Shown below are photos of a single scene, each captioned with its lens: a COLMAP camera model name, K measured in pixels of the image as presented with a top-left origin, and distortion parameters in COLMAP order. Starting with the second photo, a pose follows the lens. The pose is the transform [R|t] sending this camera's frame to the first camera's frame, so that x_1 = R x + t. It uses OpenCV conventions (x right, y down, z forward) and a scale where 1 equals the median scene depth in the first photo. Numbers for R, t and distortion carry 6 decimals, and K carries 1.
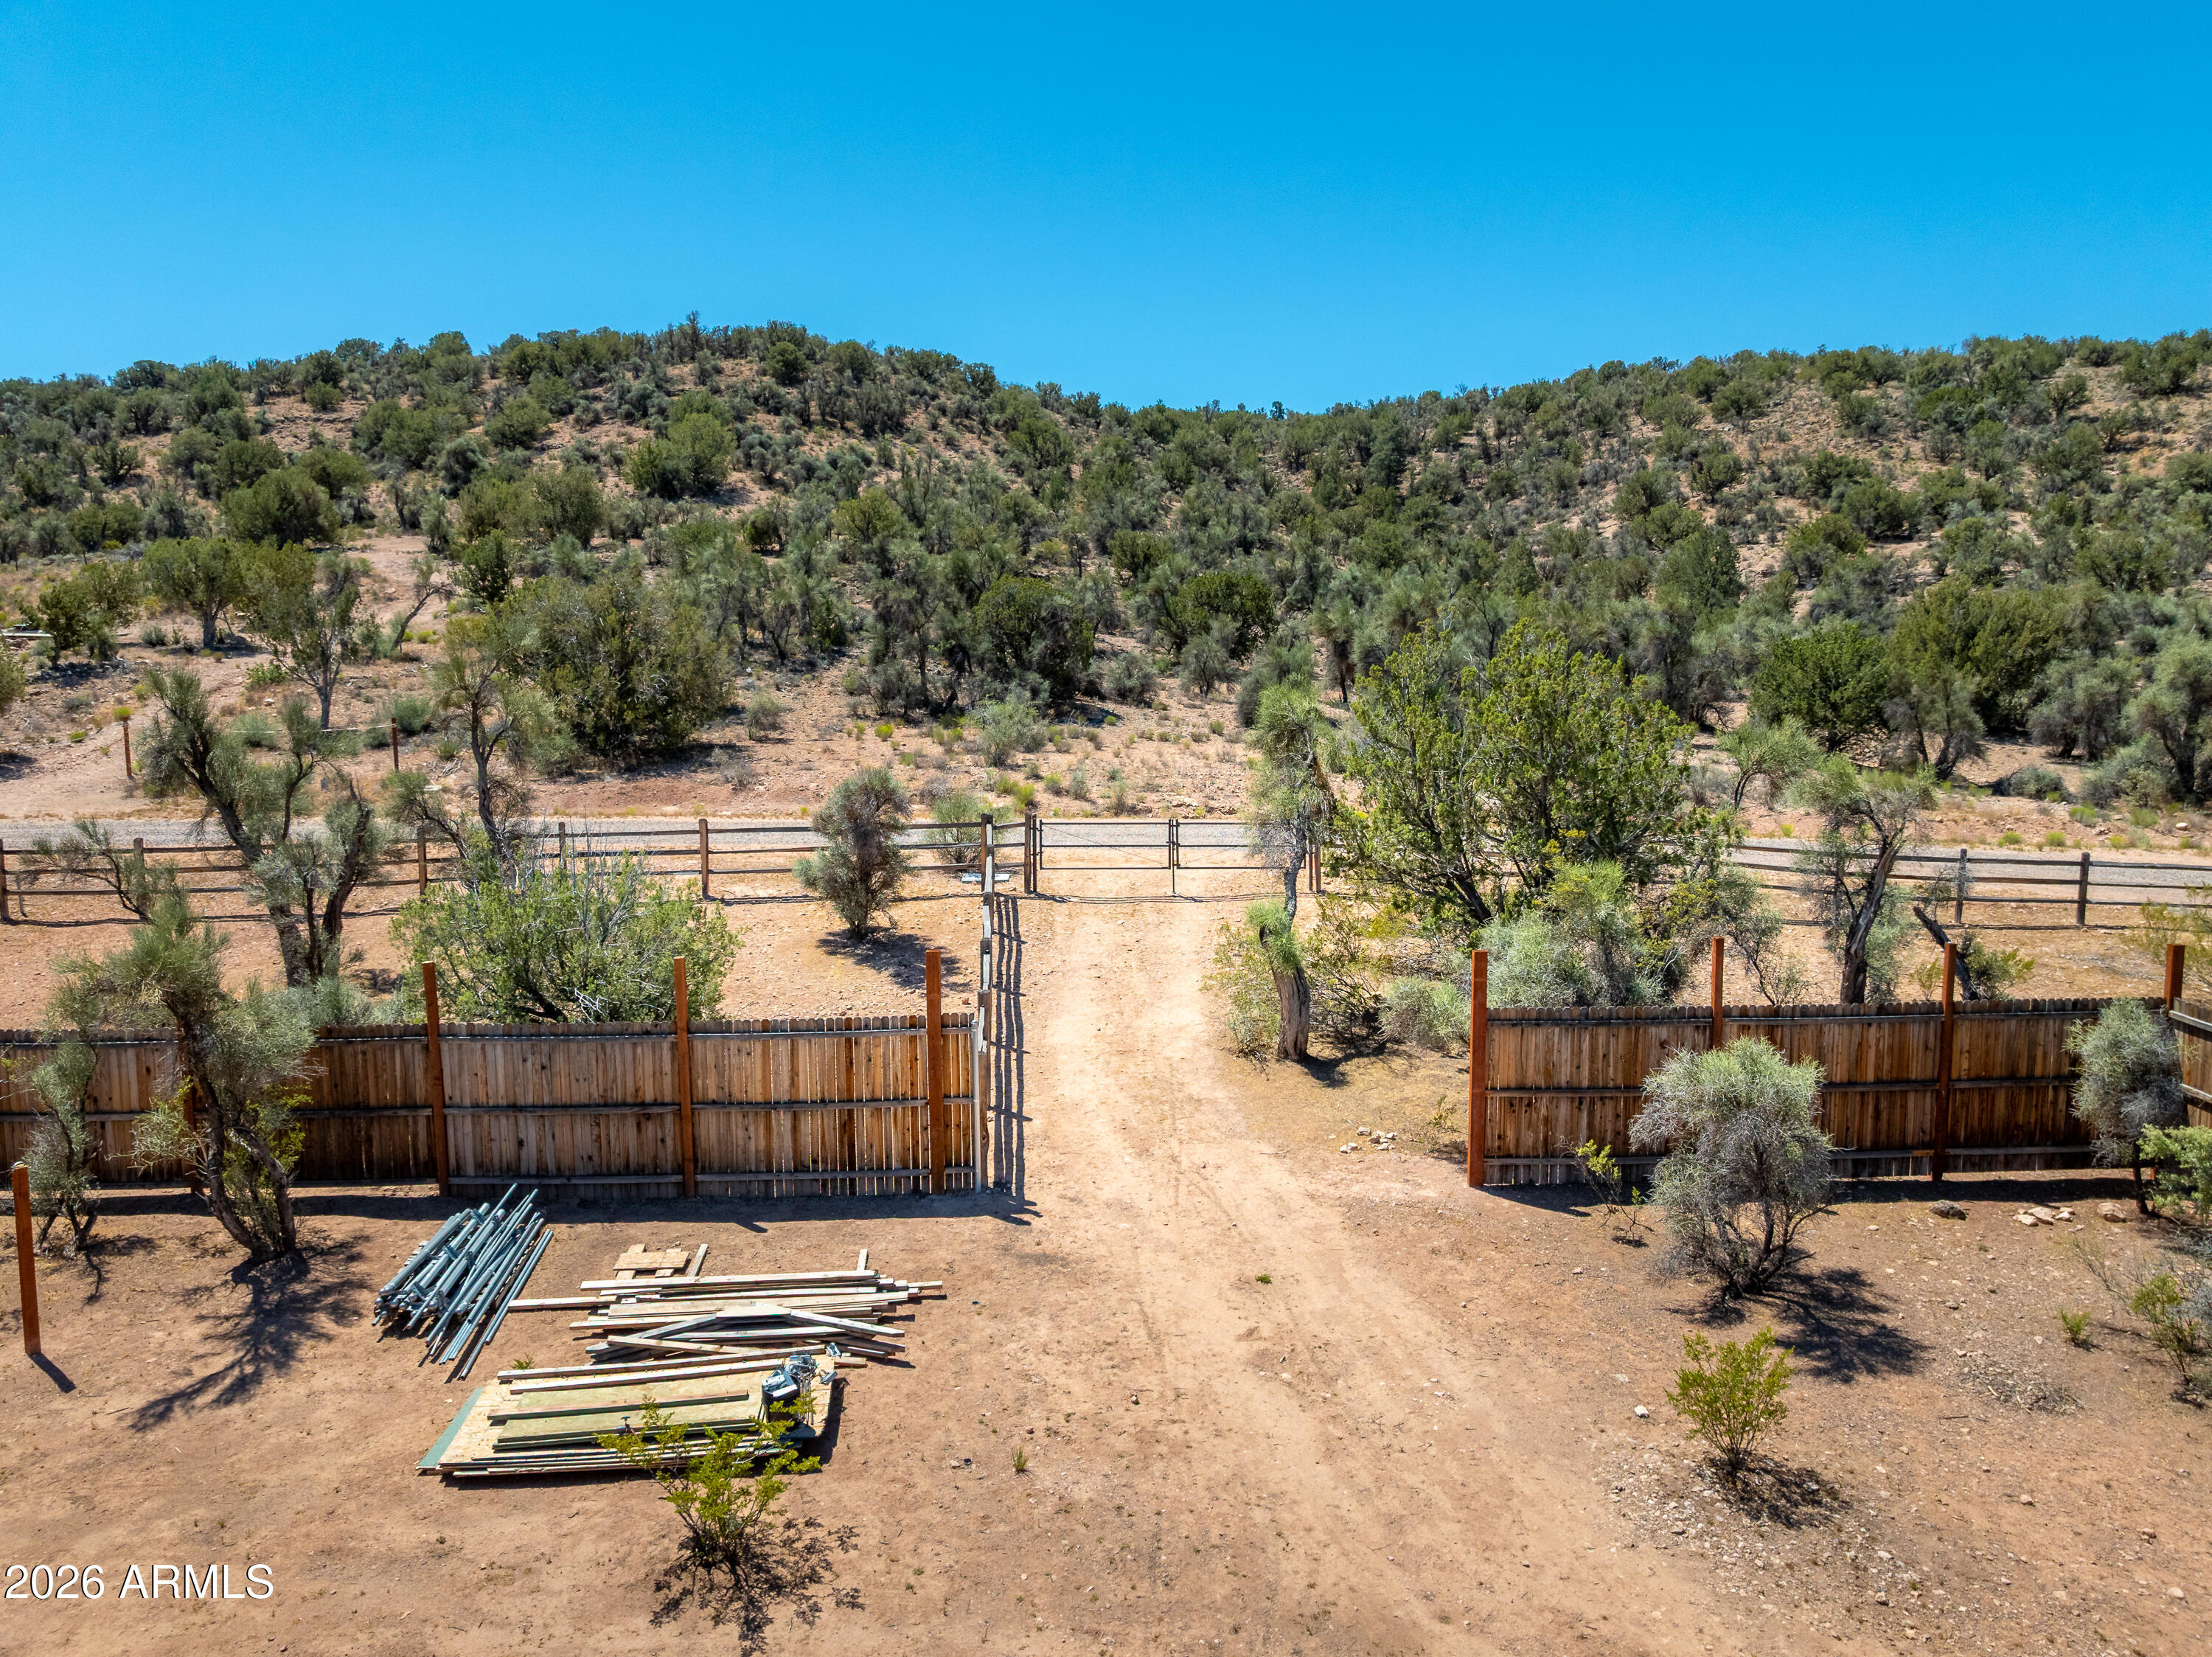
lens RADIAL K [[1566.6, 0, 1103.5], [0, 1566.6, 832.5], [0, 0, 1]] dist [-0.039037, 0.003224]
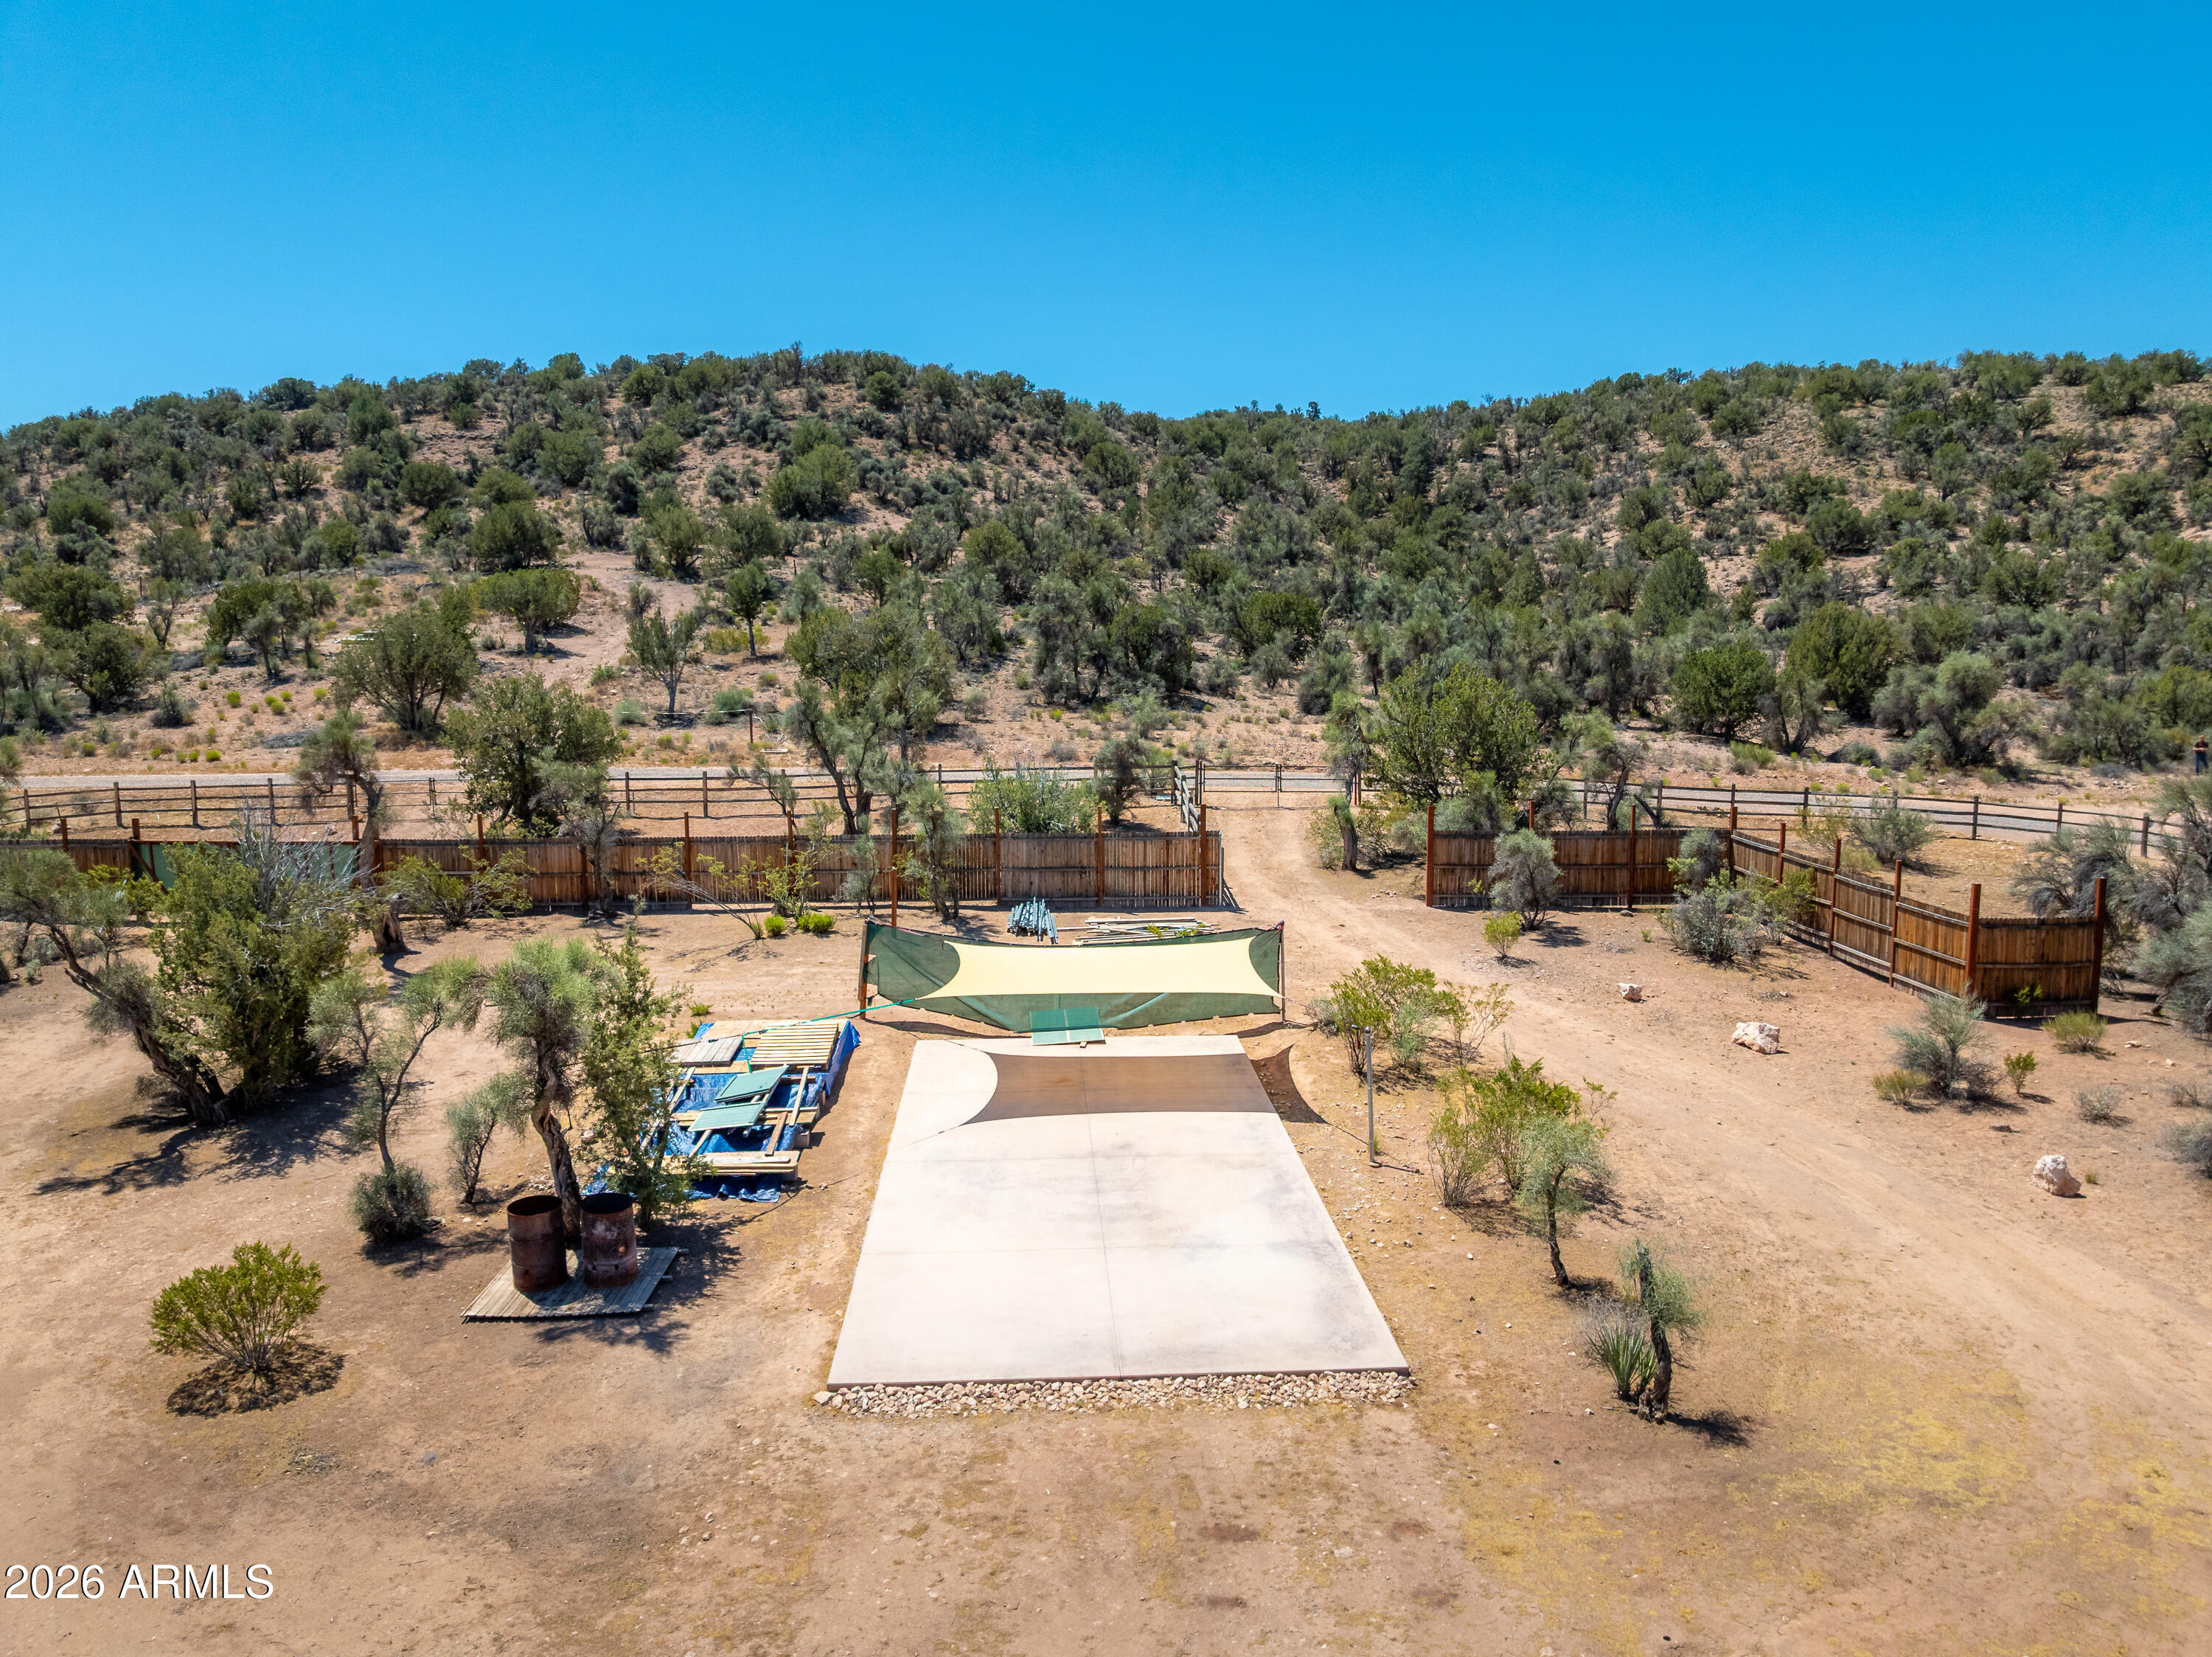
lens RADIAL K [[1566.6, 0, 1109.0], [0, 1566.6, 825.5], [0, 0, 1]] dist [-0.039037, 0.003224]
pose [[0.999860, 0.004605, -0.016085, -0.018795], [-0.004540, 0.999982, 0.004038, 0.008695], [0.016103, -0.003964, 0.999862, -0.122986]]
